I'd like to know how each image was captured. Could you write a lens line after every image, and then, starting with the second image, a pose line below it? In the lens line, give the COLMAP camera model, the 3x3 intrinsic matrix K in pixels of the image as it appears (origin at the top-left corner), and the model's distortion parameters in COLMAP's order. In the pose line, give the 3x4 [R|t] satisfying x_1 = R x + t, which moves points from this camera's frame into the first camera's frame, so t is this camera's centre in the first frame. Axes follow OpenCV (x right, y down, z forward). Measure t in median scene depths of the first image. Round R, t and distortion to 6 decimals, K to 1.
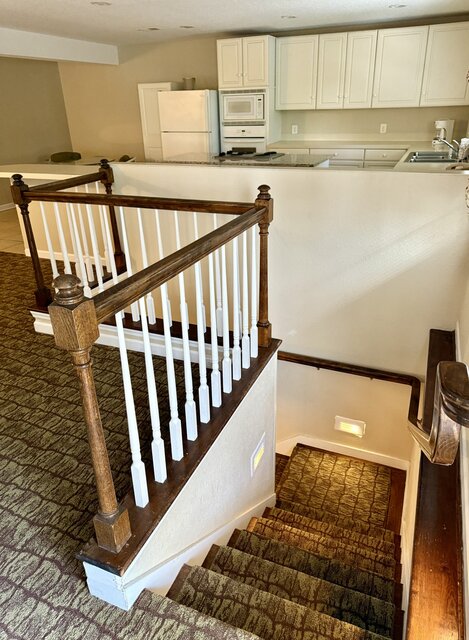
lens RADIAL K [[446.9, 0, 232.8], [0, 446.9, 316.8], [0, 0, 1]] dist [-0.008687, -0.011590]
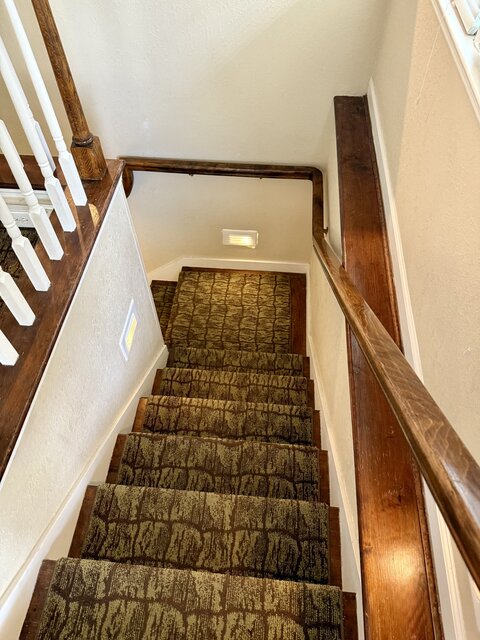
lens RADIAL K [[446.9, 0, 227.9], [0, 446.9, 332.8], [0, 0, 1]] dist [-0.008687, -0.011590]
pose [[0.956108, -0.236916, 0.172417, 0.077778], [0.121887, 0.856678, 0.501244, -0.031431], [-0.266459, -0.458229, 0.847954, 0.311156]]
